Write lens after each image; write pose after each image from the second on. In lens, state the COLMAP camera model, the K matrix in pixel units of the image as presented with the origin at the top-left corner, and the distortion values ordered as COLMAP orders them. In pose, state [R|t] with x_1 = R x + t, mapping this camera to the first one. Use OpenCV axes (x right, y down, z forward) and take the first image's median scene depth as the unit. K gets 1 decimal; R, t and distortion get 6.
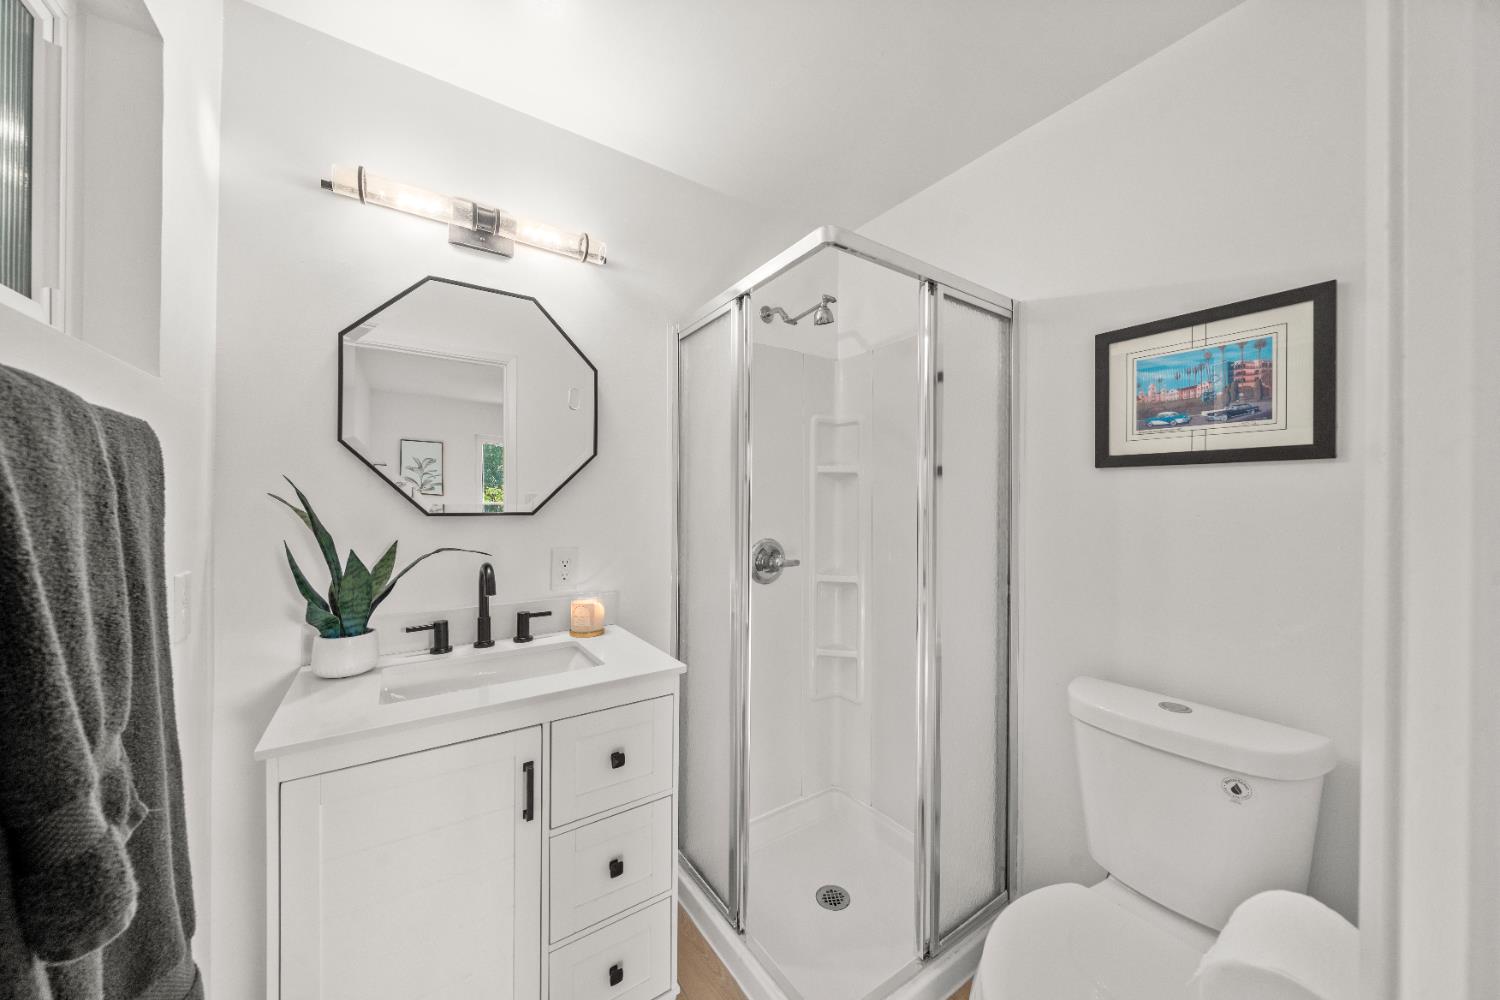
lens RADIAL K [[521.5, 0, 750.0], [0, 521.5, 500.0], [0, 0, 1]] dist [-0.000710, 0.000006]
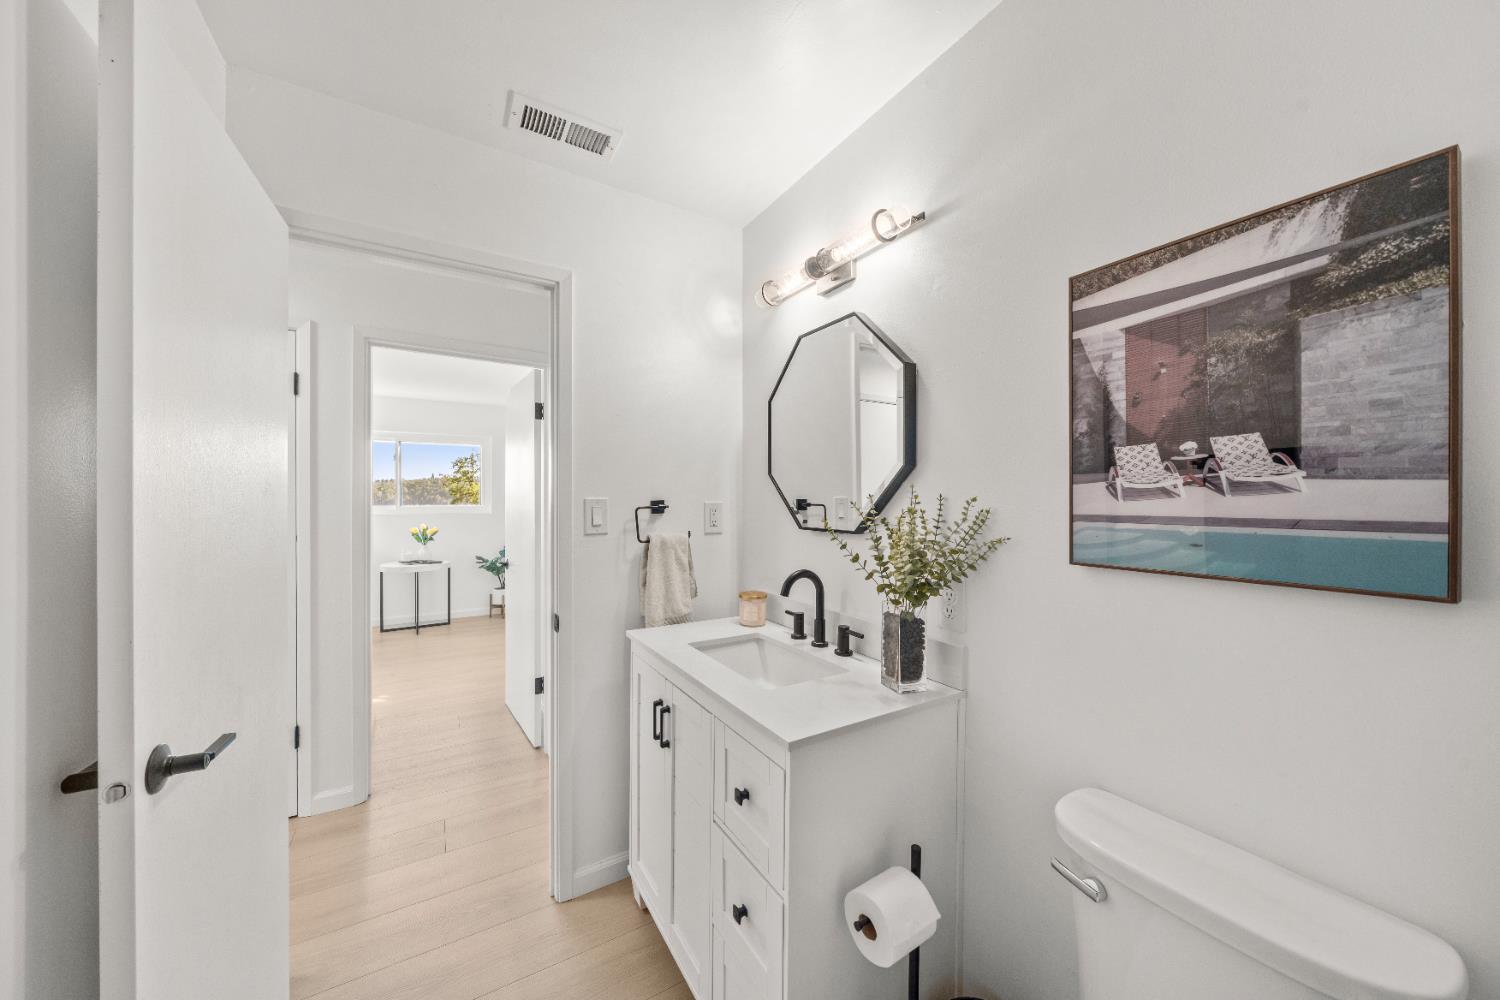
lens RADIAL K [[521.5, 0, 750.0], [0, 521.5, 500.0], [0, 0, 1]] dist [-0.000710, 0.000006]
pose [[-0.053631, 0.000001, -0.998561, 0.606557], [0.001035, 0.999999, -0.000054, -0.032589], [0.998560, -0.001037, -0.053631, 0.890849]]
